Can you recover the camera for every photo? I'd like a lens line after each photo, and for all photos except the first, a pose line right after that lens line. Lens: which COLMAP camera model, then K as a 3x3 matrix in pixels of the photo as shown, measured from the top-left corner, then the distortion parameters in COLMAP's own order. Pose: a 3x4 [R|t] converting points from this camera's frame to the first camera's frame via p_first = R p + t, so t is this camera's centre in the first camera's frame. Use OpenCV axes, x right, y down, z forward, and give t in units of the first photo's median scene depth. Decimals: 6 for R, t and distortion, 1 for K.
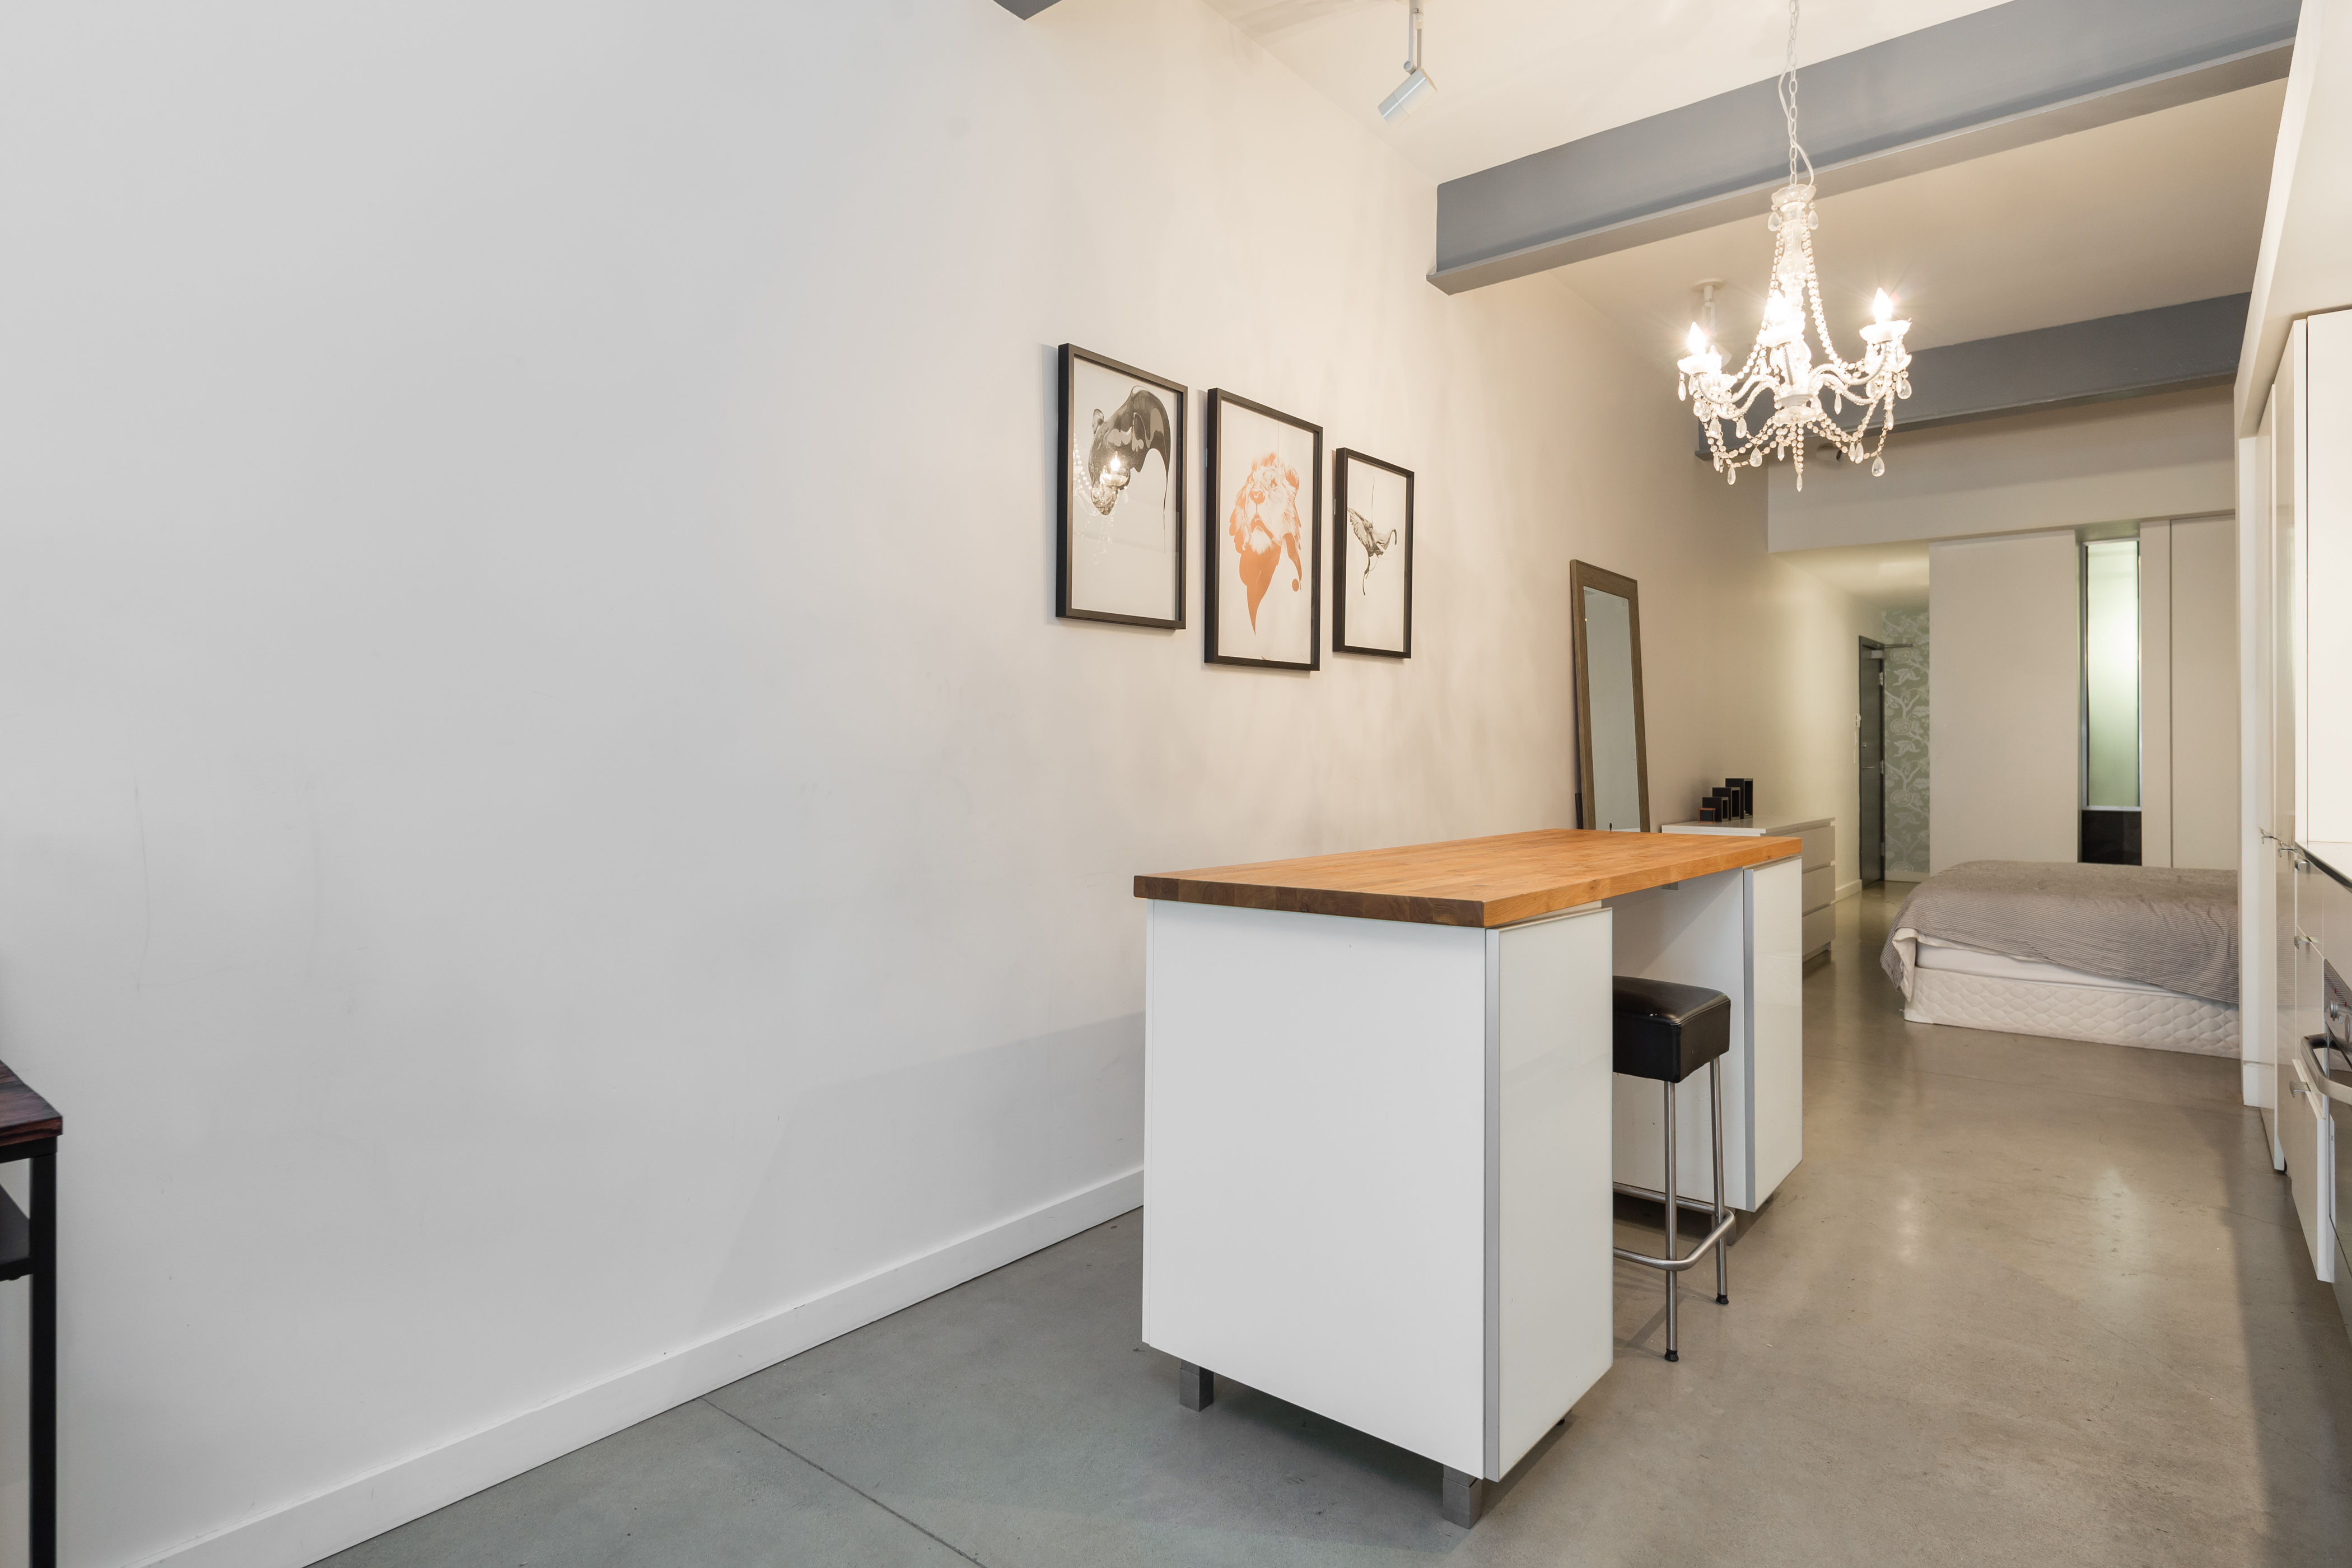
lens RADIAL K [[1225.6, 0, 1161.4], [0, 1225.6, 751.0], [0, 0, 1]] dist [0.004943, 0.001430]
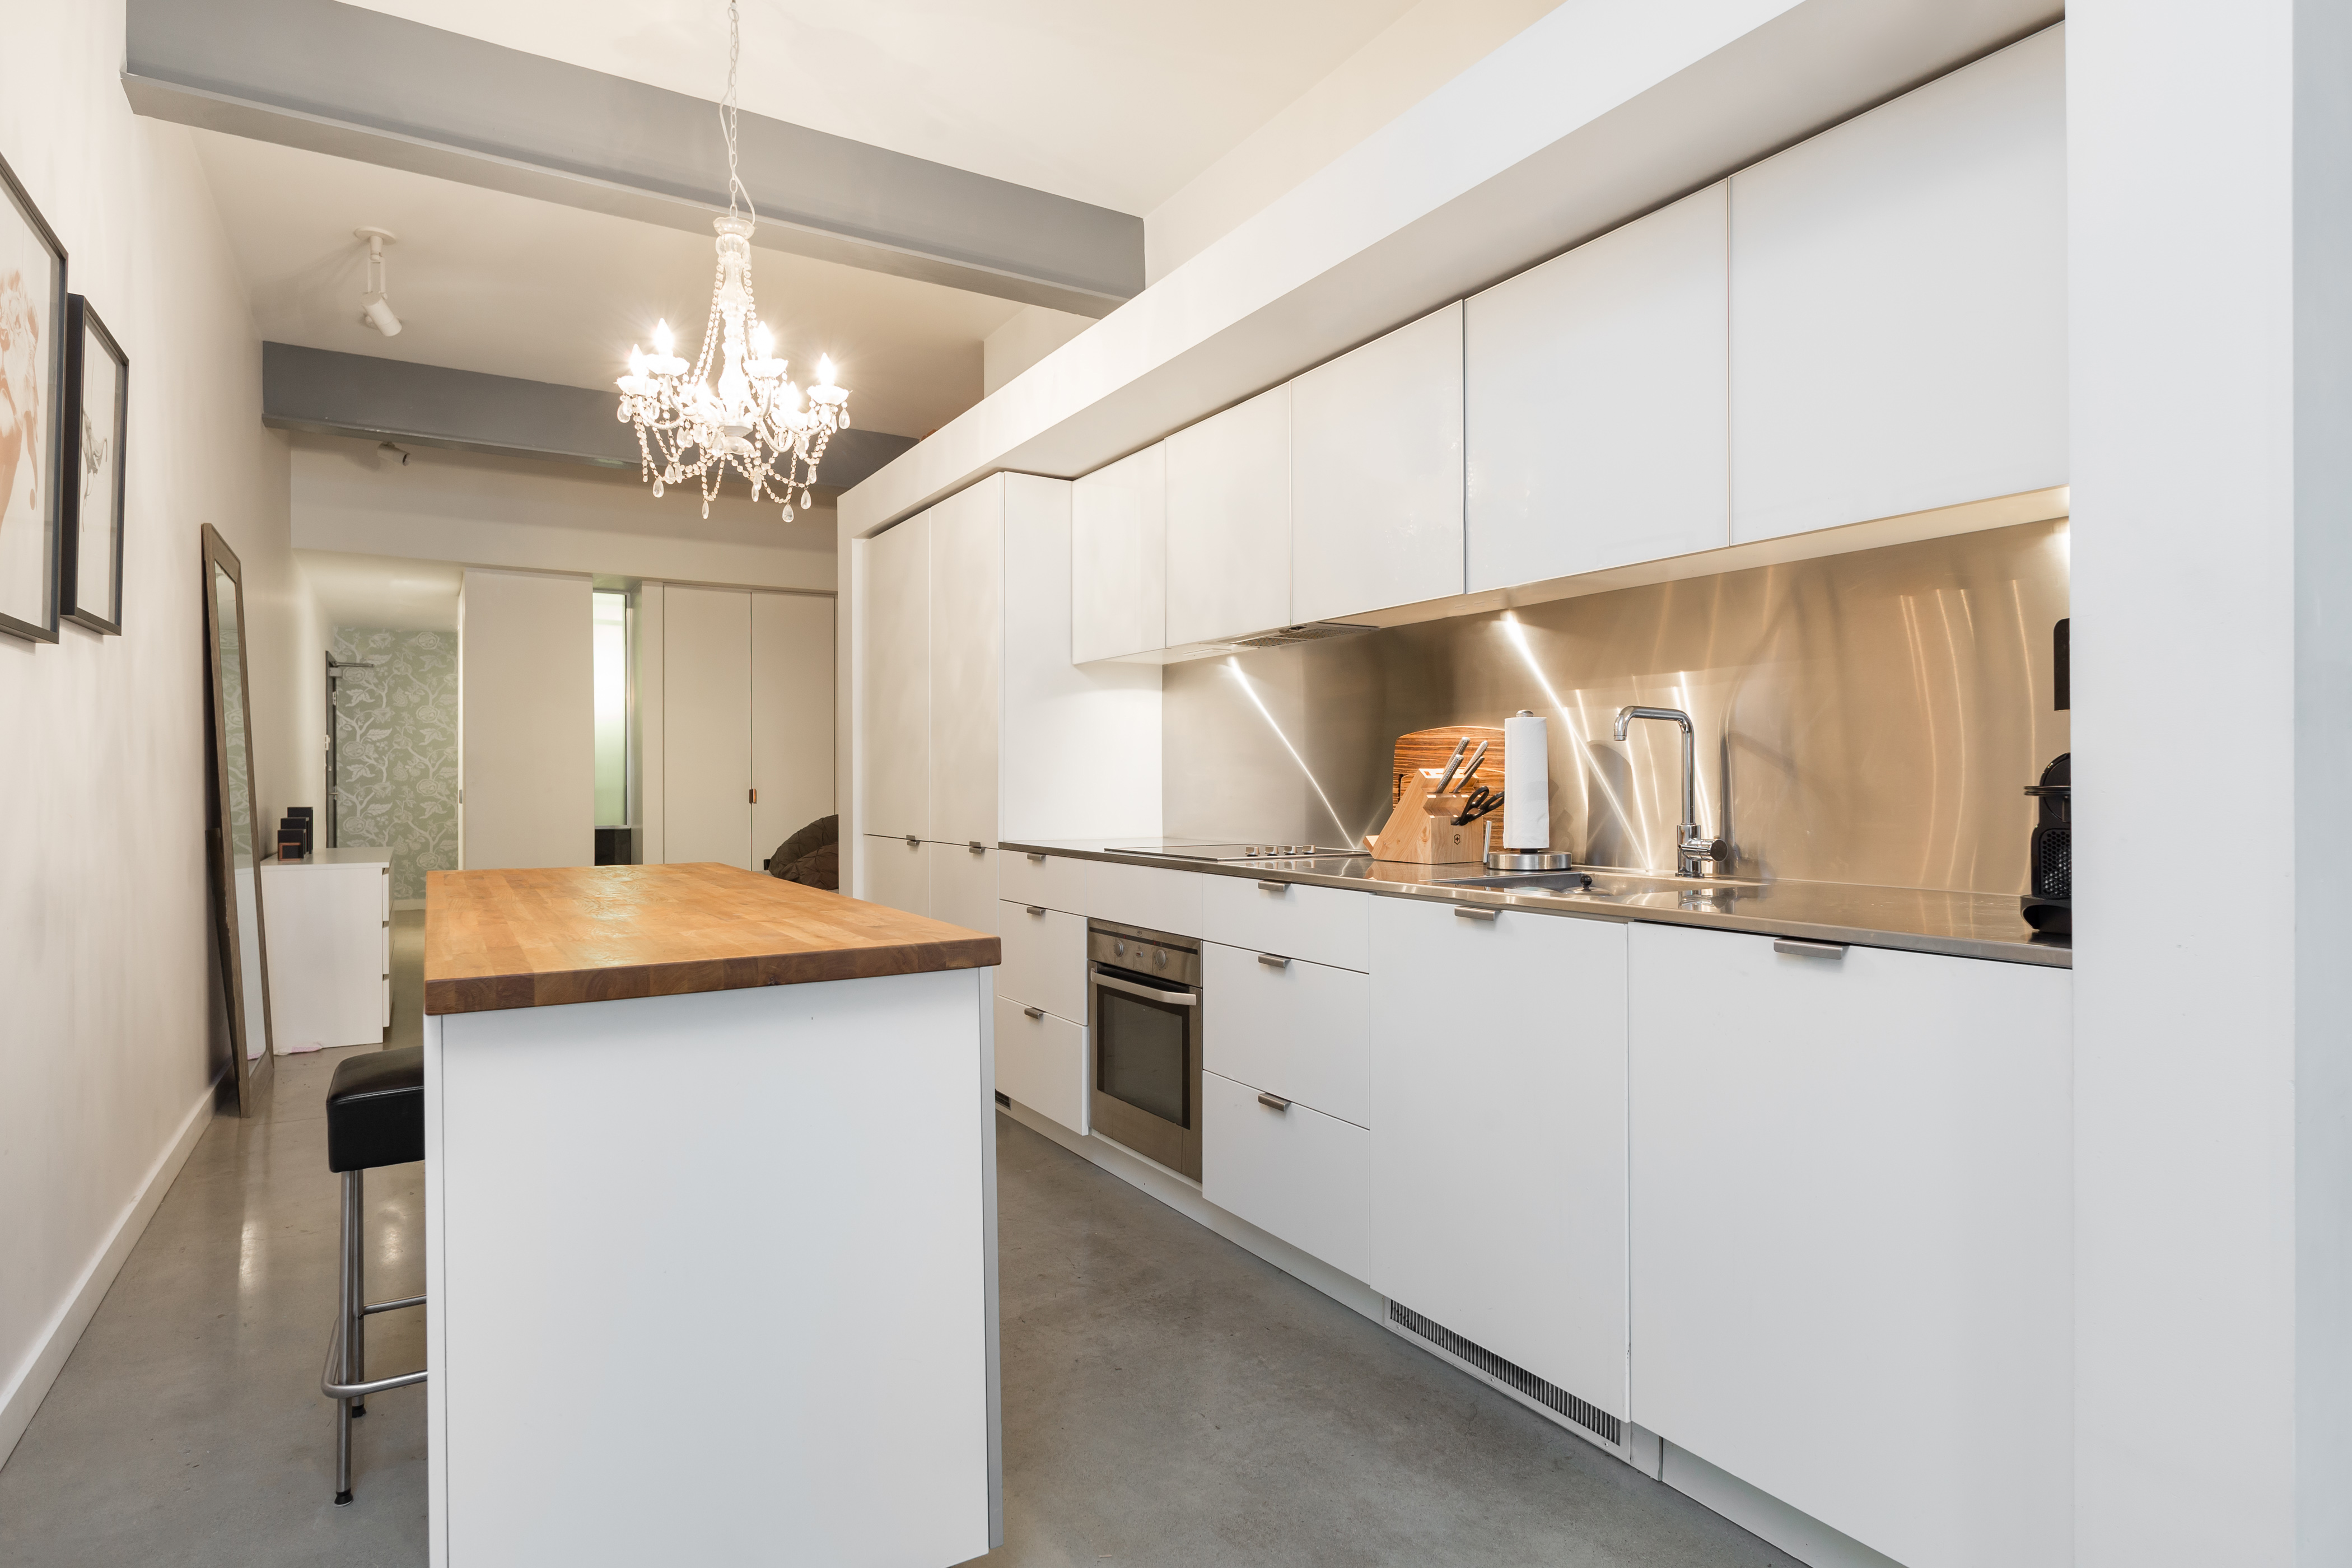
lens RADIAL K [[1242.2, 0, 1159.9], [0, 1242.2, 790.0], [0, 0, 1]] dist [-0.000111, -0.002430]
pose [[0.338874, -0.007153, 0.940804, -0.272630], [-0.003645, 0.999954, 0.008916, 0.000647], [-0.940825, -0.006451, 0.338832, 0.261918]]
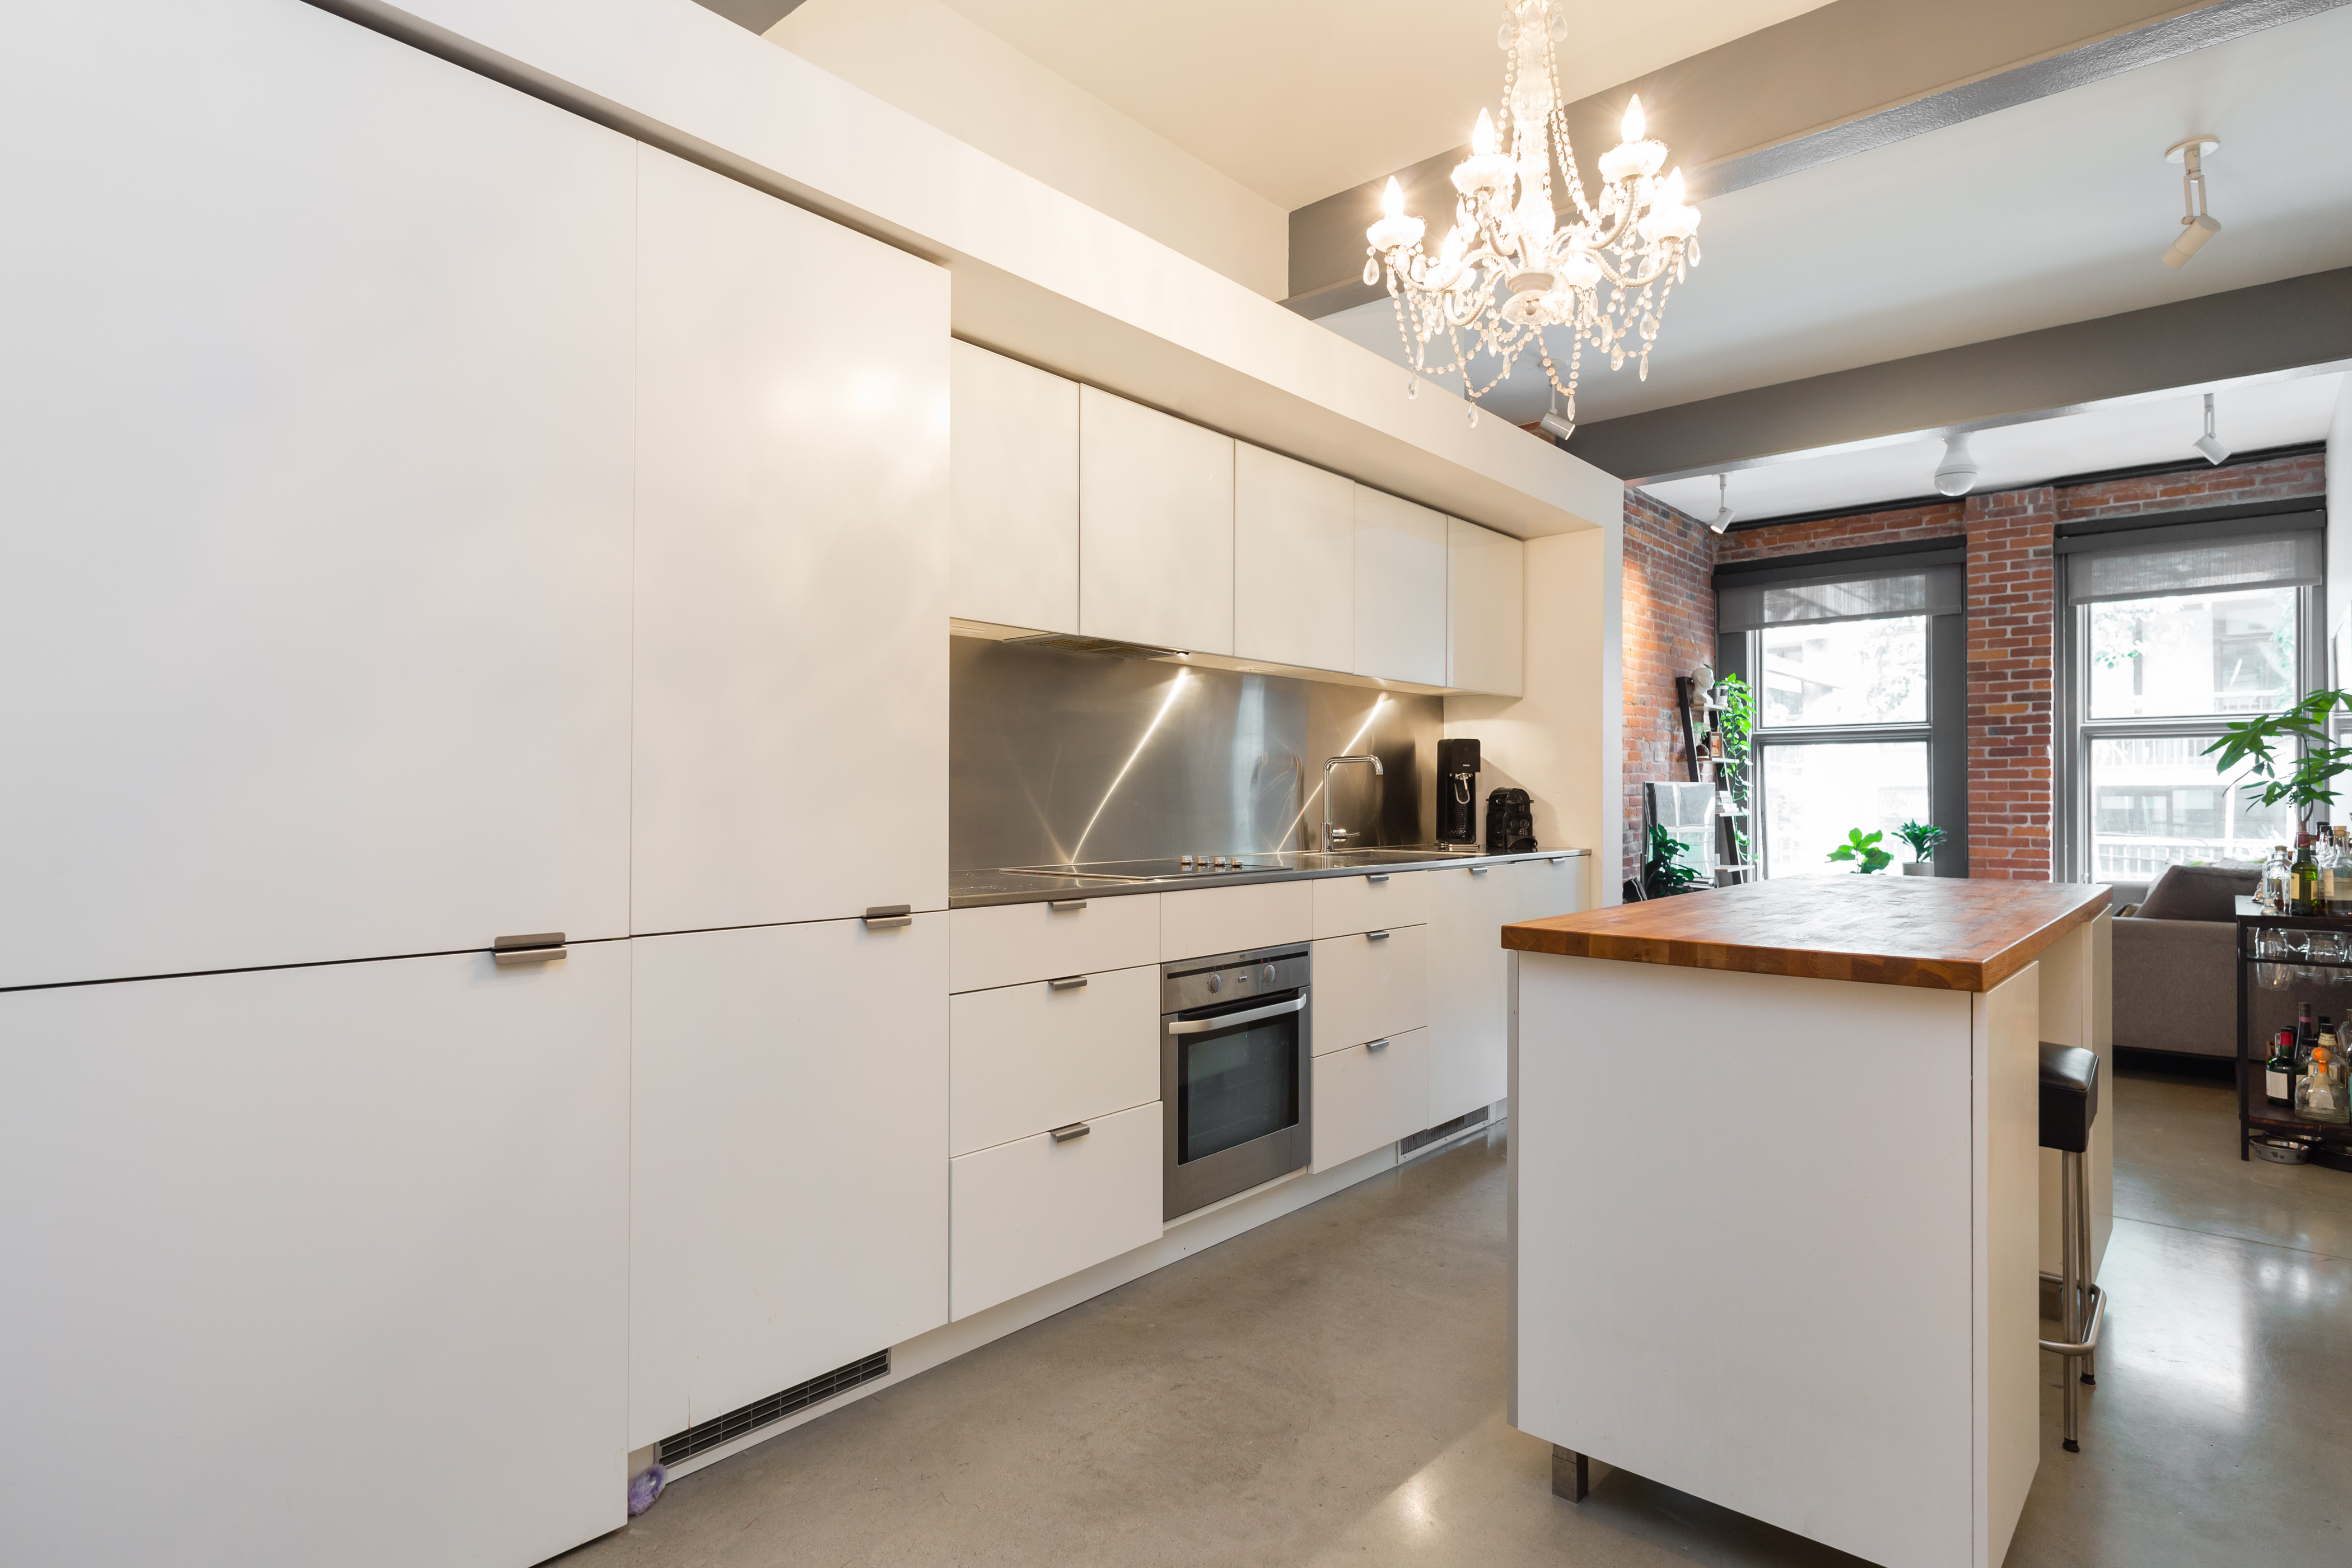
lens RADIAL K [[1217.7, 0, 1162.7], [0, 1217.7, 786.0], [0, 0, 1]] dist [0.004419, -0.002083]
pose [[-0.999395, -0.002436, 0.034694, 0.573284], [-0.002997, 0.999866, -0.016117, 0.009152], [-0.034650, -0.016211, -0.999268, 1.386561]]
